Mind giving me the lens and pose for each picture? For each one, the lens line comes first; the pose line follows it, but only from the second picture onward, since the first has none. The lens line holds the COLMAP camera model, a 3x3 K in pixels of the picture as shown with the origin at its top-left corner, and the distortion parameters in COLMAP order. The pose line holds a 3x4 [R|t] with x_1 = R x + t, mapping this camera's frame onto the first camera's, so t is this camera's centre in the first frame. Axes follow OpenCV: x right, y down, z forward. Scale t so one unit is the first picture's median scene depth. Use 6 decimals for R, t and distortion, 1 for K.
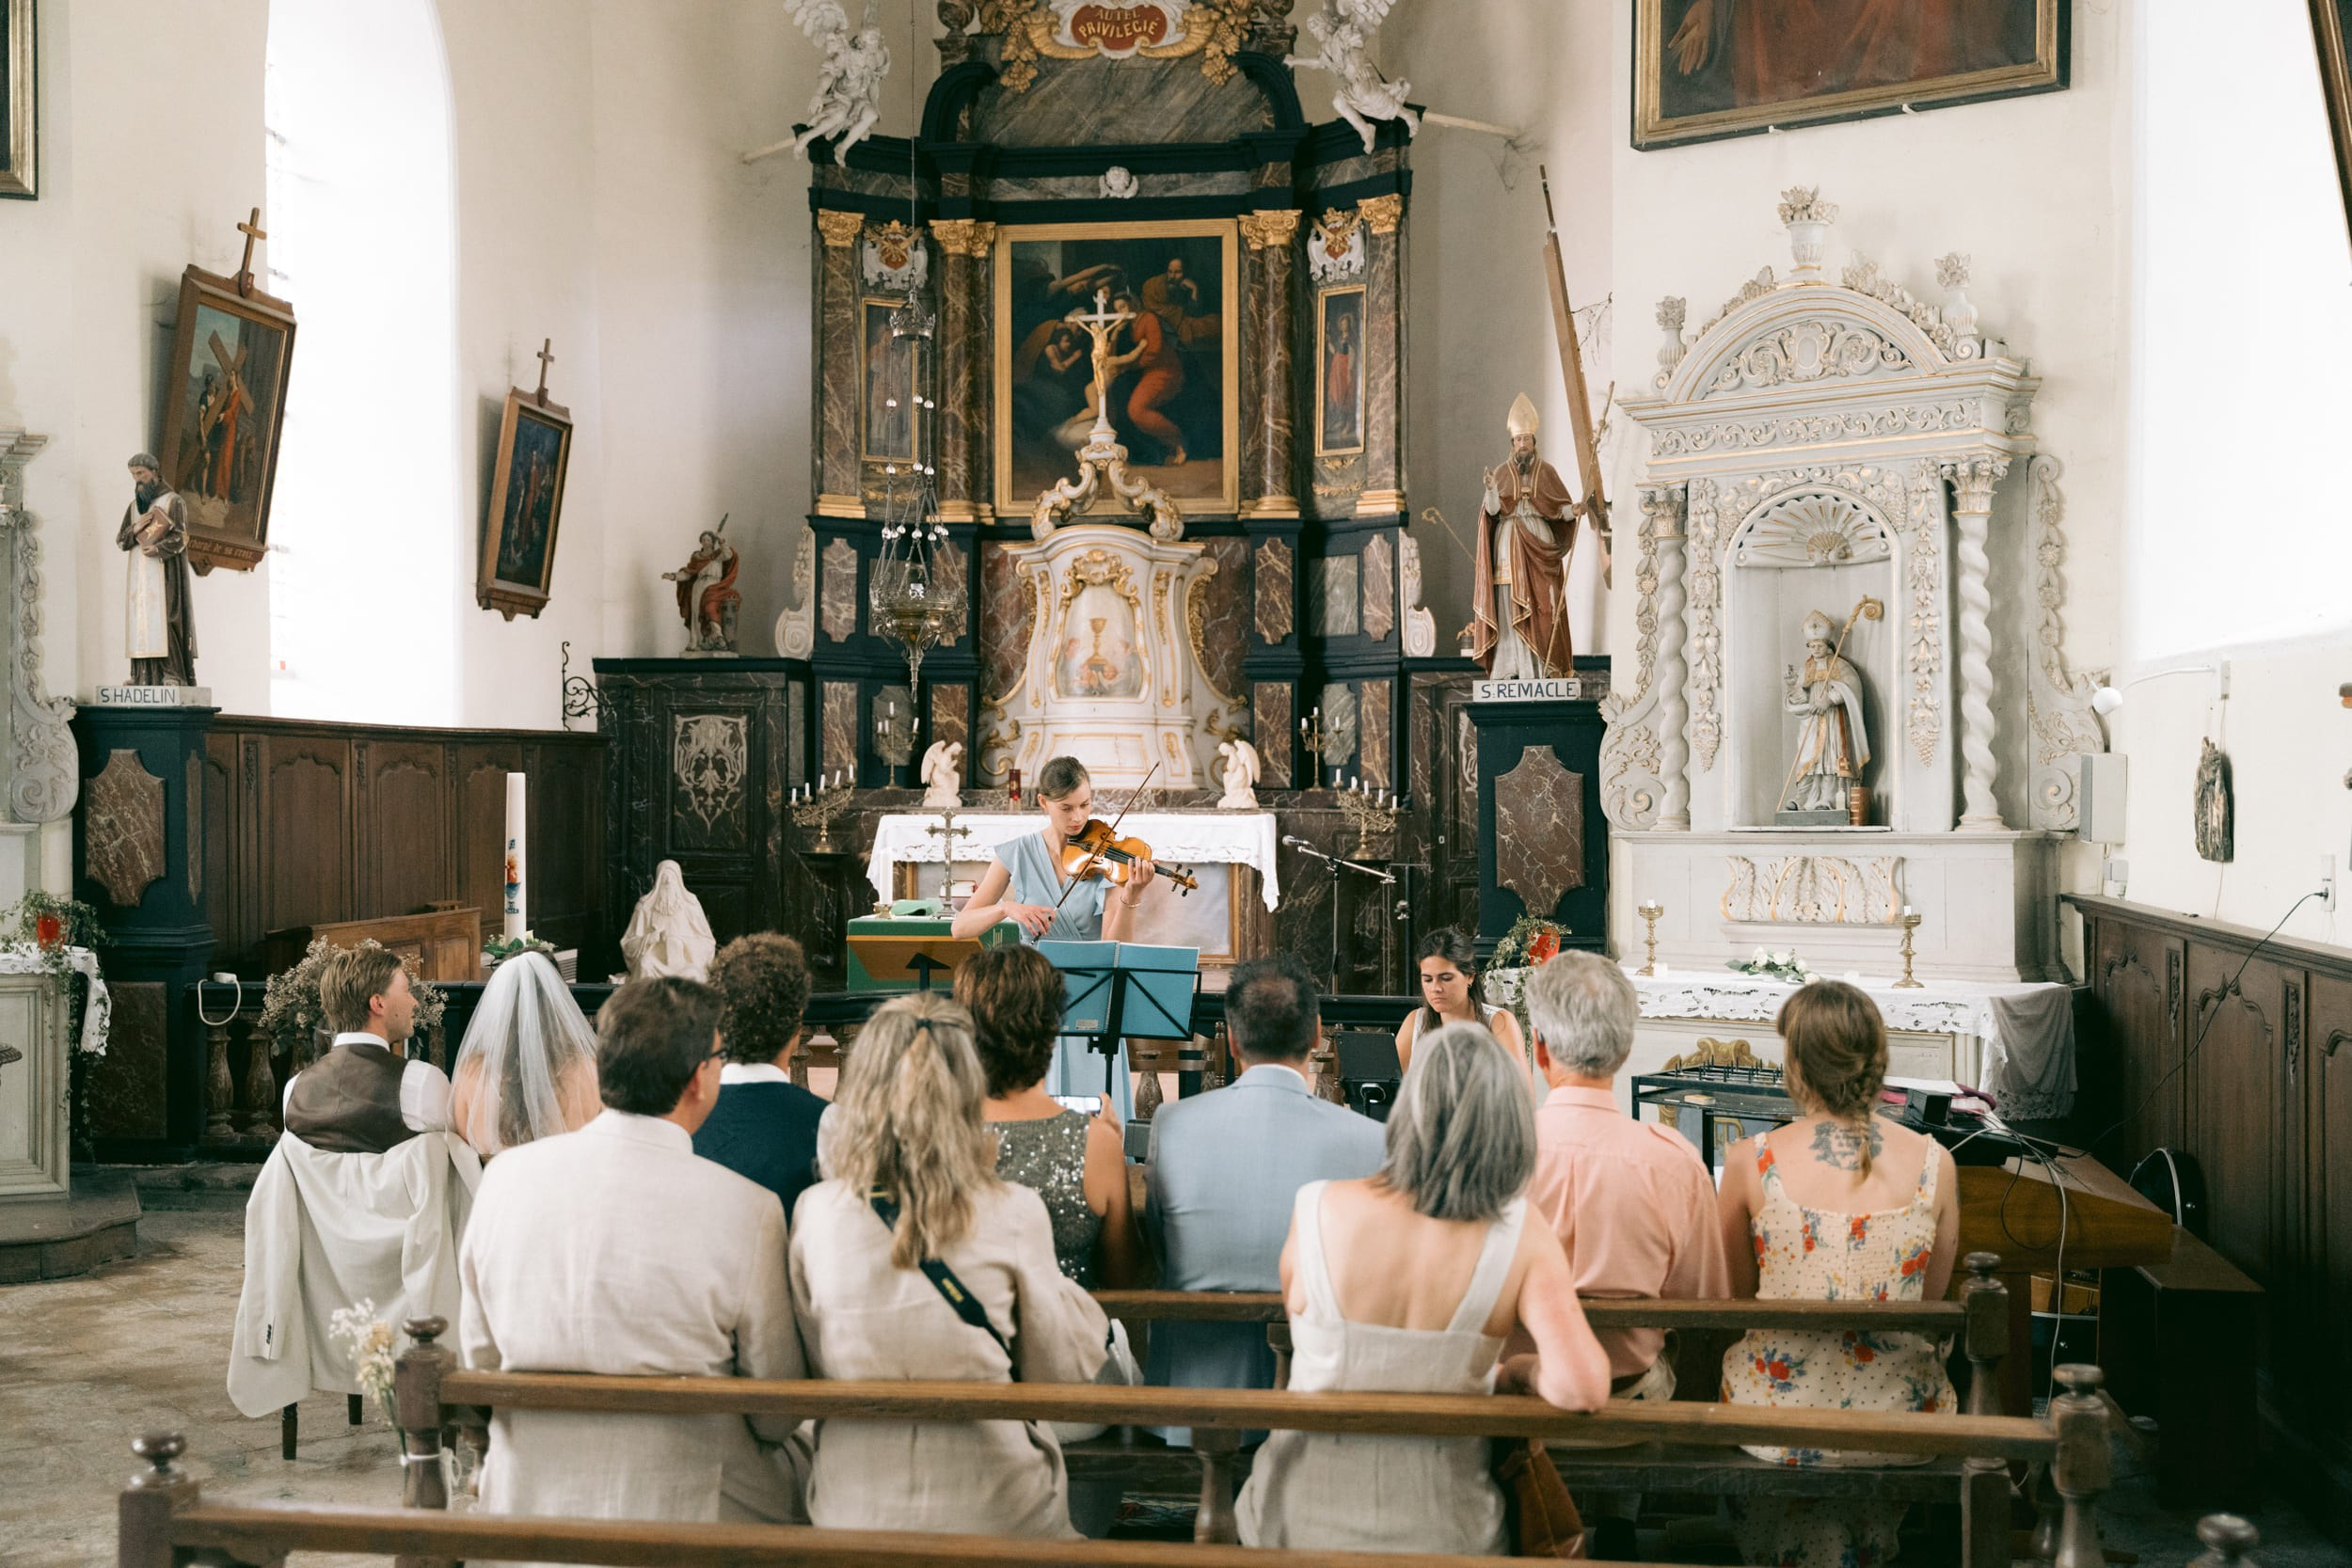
lens RADIAL K [[3181.6, 0, 1176.0], [0, 3181.6, 784.0], [0, 0, 1]] dist [0.102636, 0.024320]
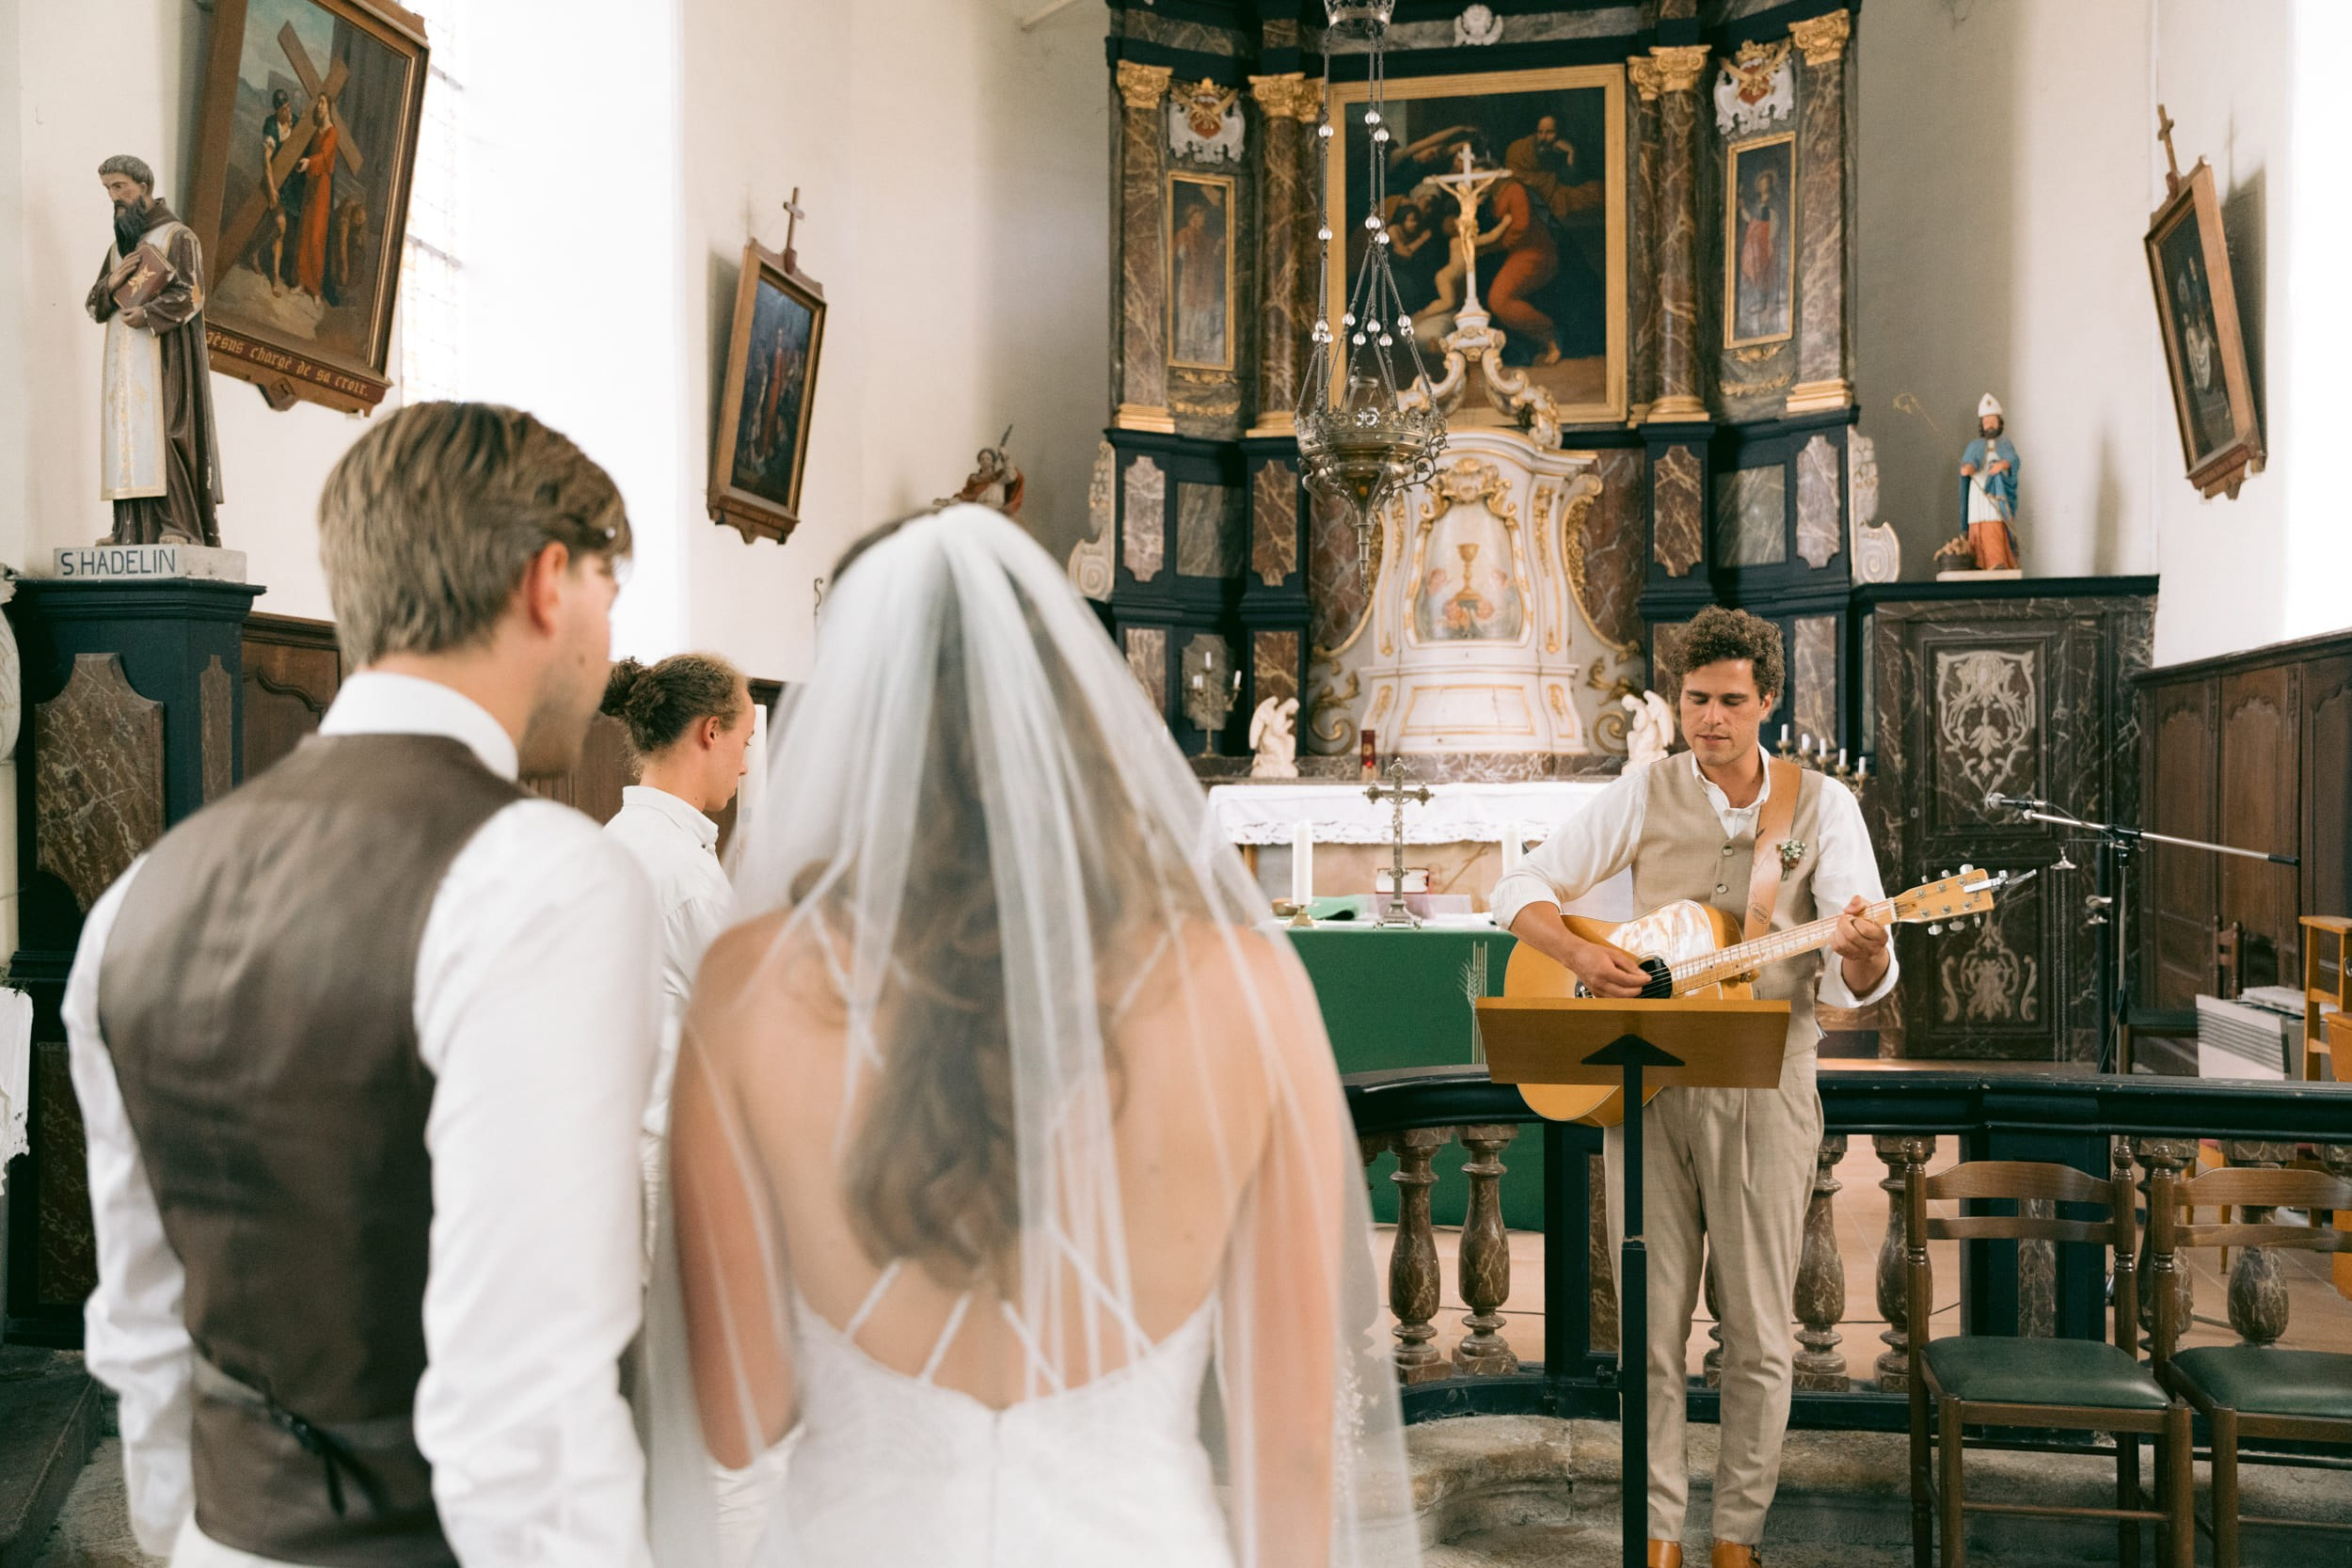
lens RADIAL K [[2206.8, 0, 1185.2], [0, 2206.8, 791.5], [0, 0, 1]] dist [0.009664, -0.003308]
pose [[0.999786, -0.006264, -0.019711, -0.085152], [0.006195, 0.999975, -0.003528, 0.012629], [0.019733, 0.003405, 0.999799, 0.430293]]
